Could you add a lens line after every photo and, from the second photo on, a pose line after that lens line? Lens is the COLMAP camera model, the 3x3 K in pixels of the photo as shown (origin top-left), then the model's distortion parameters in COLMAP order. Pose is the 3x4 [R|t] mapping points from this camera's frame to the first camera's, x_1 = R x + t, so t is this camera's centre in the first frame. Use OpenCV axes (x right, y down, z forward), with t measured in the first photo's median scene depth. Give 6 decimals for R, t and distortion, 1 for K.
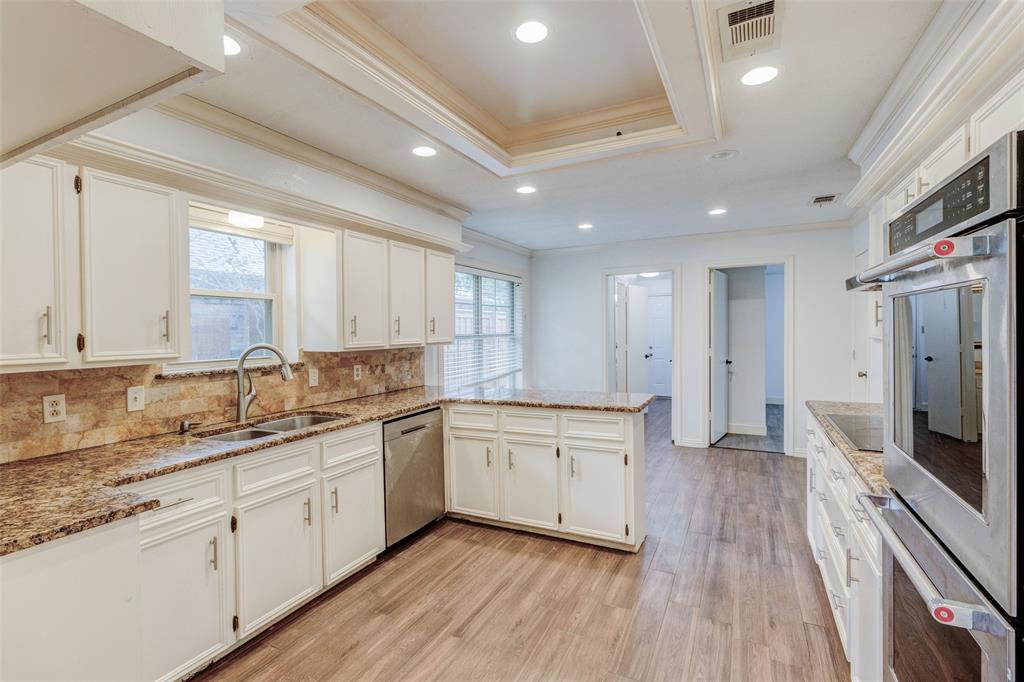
lens RADIAL K [[471.5, 0, 508.5], [0, 471.5, 336.3], [0, 0, 1]] dist [0.002814, 0.000640]
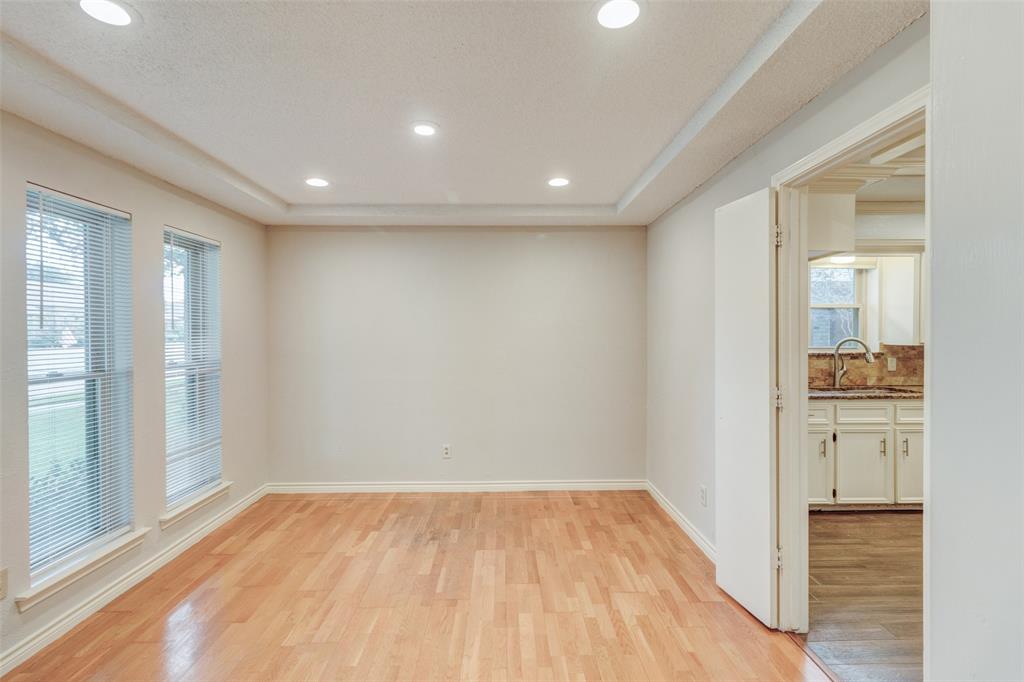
lens RADIAL K [[471.5, 0, 508.3], [0, 471.5, 338.5], [0, 0, 1]] dist [0.002814, 0.000640]
pose [[0.464445, 0.018264, -0.885413, 0.317860], [-0.013242, 0.999819, 0.013677, 0.011174], [0.885503, 0.005372, 0.464603, -0.699909]]
